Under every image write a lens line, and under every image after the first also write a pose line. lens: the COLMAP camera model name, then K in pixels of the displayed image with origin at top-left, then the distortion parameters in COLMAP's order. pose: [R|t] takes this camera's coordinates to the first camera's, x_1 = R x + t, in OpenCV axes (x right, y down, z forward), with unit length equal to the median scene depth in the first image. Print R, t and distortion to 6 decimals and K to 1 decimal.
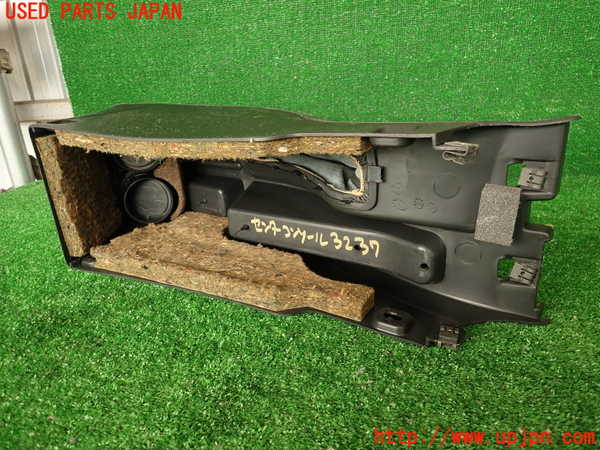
lens RADIAL K [[441.7, 0, 299.5], [0, 441.7, 224.3], [0, 0, 1]] dist [-0.001351, 0.013717]
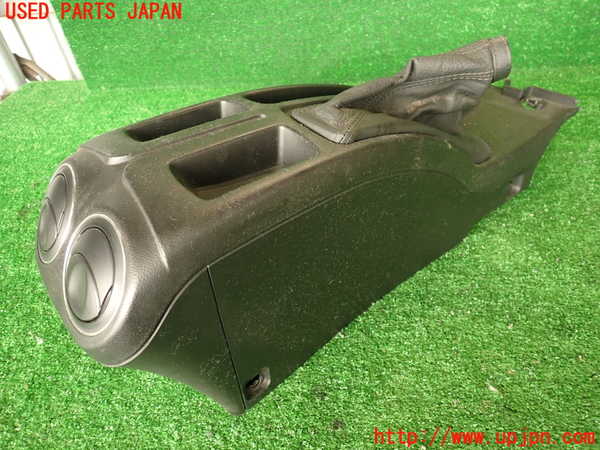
lens RADIAL K [[441.7, 0, 302.5], [0, 441.7, 222.5], [0, 0, 1]] dist [-0.001351, 0.013717]
pose [[0.996783, -0.074750, 0.028902, -0.061943], [0.059842, 0.934088, 0.351992, -0.363602], [-0.053309, -0.349130, 0.935557, -0.307958]]
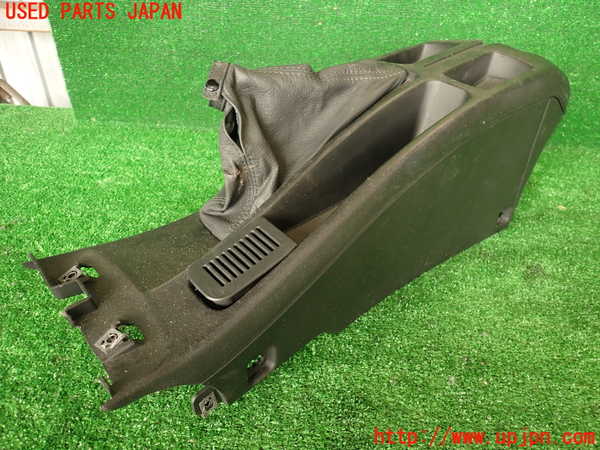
lens RADIAL K [[441.7, 0, 300.0], [0, 441.7, 223.0], [0, 0, 1]] dist [-0.001351, 0.013717]
pose [[0.988105, 0.008983, 0.153519, -0.423683], [-0.045316, 0.970974, 0.234855, -0.318490], [-0.146953, -0.239018, 0.959831, 0.040571]]
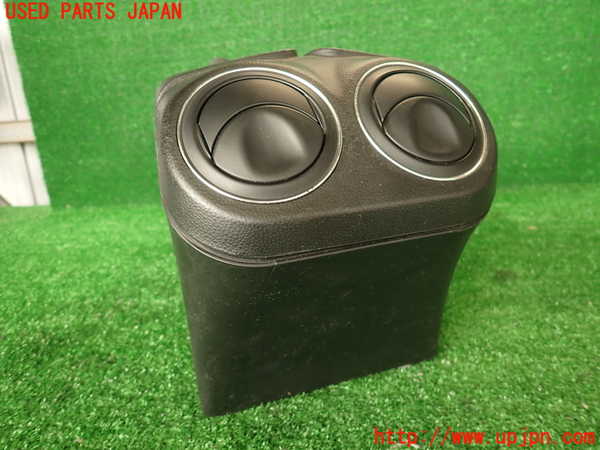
lens RADIAL K [[441.7, 0, 297.9], [0, 441.7, 224.9], [0, 0, 1]] dist [-0.001351, 0.013717]
pose [[0.991424, -0.028548, 0.127526, -0.208472], [0.037633, 0.996878, -0.069410, 0.080362], [-0.125146, 0.073614, 0.989404, 0.043852]]
